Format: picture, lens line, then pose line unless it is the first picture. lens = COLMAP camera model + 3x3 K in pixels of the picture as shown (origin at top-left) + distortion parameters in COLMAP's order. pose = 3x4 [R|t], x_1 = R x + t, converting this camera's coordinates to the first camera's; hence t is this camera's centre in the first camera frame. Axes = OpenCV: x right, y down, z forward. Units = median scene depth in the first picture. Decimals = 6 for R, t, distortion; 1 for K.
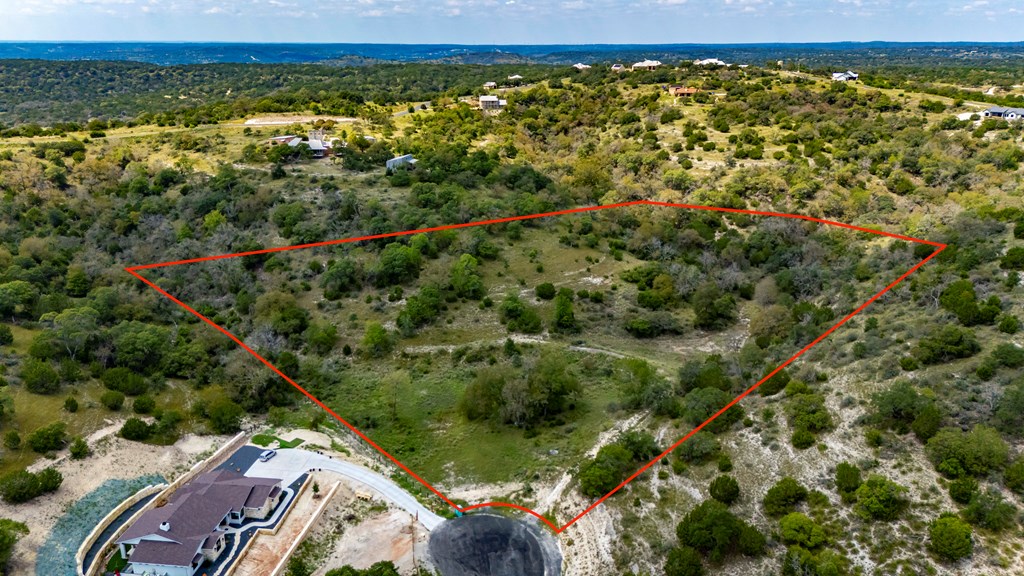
lens RADIAL K [[747.4, 0, 512.0], [0, 747.4, 288.0], [0, 0, 1]] dist [0.079785, -0.087468]
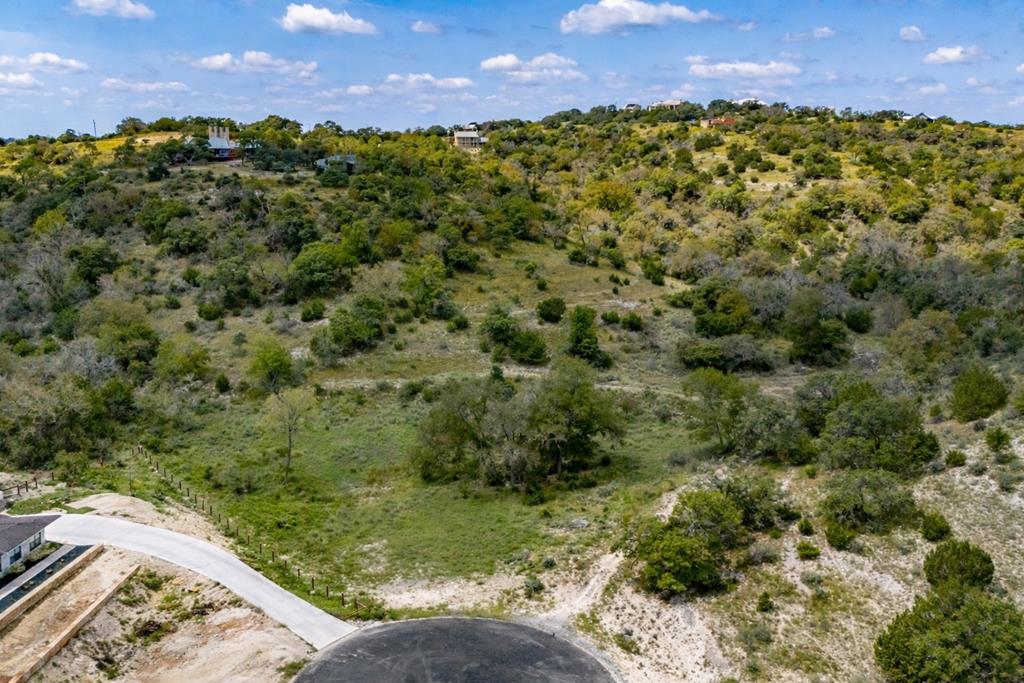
lens RADIAL K [[886.0, 0, 512.0], [0, 886.0, 341.5], [0, 0, 1]] dist [0.101063, -0.158184]
pose [[0.999840, -0.002108, 0.017777, -0.002423], [0.003793, 0.995443, -0.095280, 0.095581], [-0.017496, 0.095332, 0.995292, 0.231650]]
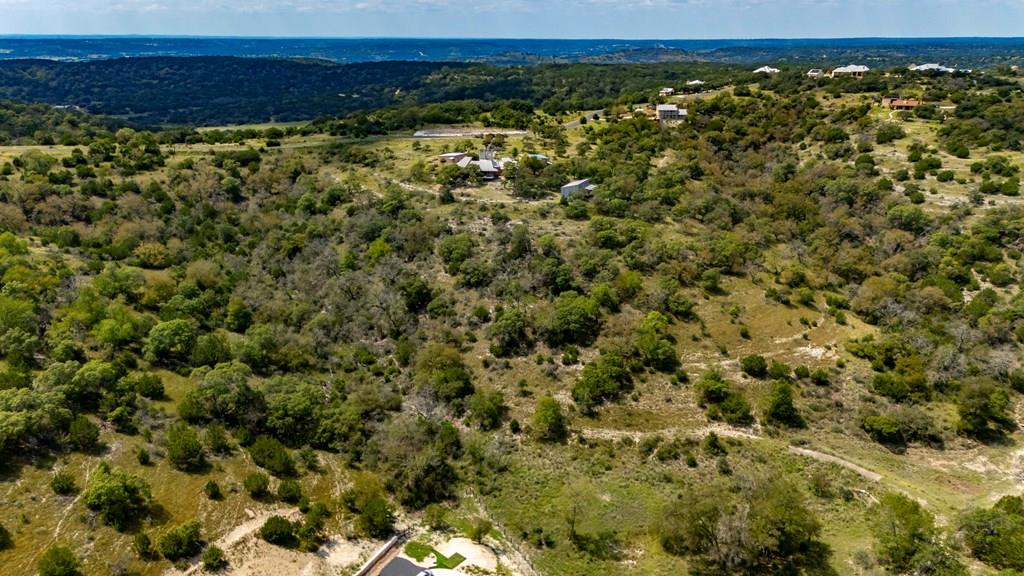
lens RADIAL K [[747.4, 0, 512.0], [0, 747.4, 288.0], [0, 0, 1]] dist [0.079785, -0.087468]
pose [[0.979752, 0.064211, -0.189641, -0.058486], [-0.062970, 0.997936, 0.012570, -0.068789], [0.190057, -0.000374, 0.981773, 0.134199]]
